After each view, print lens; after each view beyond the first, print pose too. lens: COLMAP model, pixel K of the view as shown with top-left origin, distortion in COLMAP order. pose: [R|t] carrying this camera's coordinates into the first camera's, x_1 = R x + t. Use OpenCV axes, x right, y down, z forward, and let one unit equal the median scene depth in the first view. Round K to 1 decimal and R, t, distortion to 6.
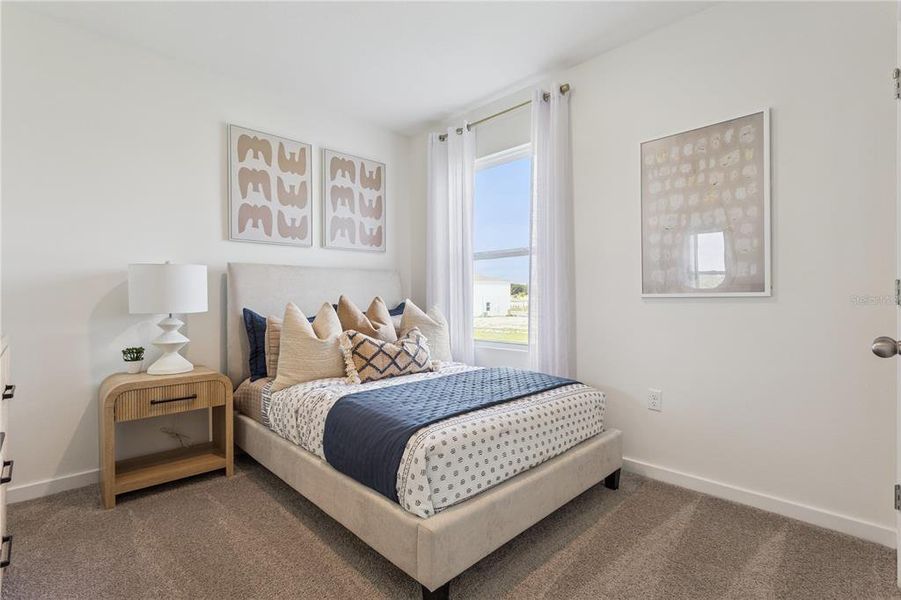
lens RADIAL K [[427.1, 0, 447.8], [0, 427.1, 299.0], [0, 0, 1]] dist [-0.005155, 0.002964]
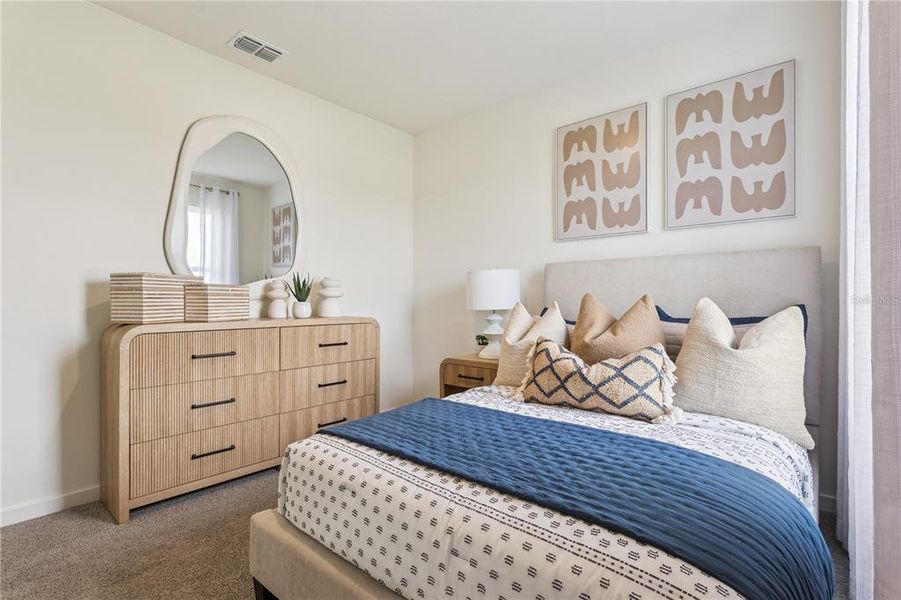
lens RADIAL K [[427.1, 0, 447.2], [0, 427.1, 302.0], [0, 0, 1]] dist [-0.005155, 0.002964]
pose [[0.096409, 0.005544, -0.995326, 0.471841], [0.000925, 0.999984, 0.005660, 0.002372], [0.995341, -0.001466, 0.096402, 0.616302]]
